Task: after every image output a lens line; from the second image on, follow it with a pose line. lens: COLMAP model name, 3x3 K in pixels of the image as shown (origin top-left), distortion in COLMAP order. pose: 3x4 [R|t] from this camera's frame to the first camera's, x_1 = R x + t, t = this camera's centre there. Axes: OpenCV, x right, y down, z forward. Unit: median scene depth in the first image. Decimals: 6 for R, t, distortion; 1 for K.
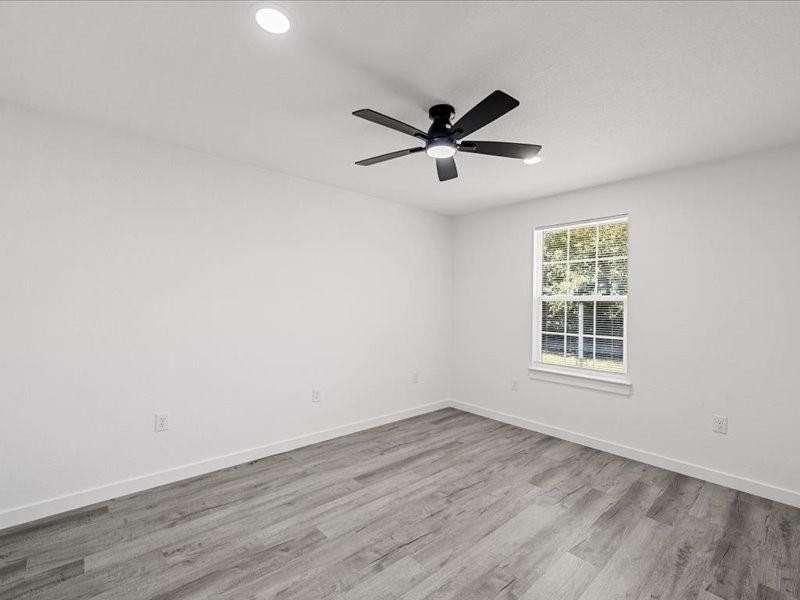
lens RADIAL K [[363.6, 0, 400.0], [0, 363.6, 300.0], [0, 0, 1]] dist [-0.000400, 0.000204]
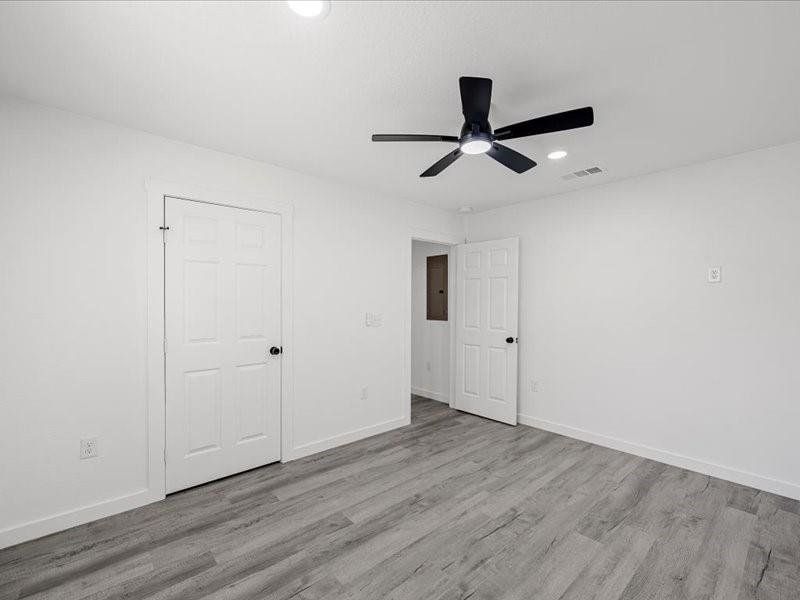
lens RADIAL K [[363.6, 0, 400.0], [0, 363.6, 300.0], [0, 0, 1]] dist [-0.000400, 0.000204]
pose [[-0.999850, -0.017203, -0.001816, 0.313516], [-0.017180, 0.999775, -0.012429, 0.015909], [0.002030, -0.012396, -0.999921, 1.999836]]
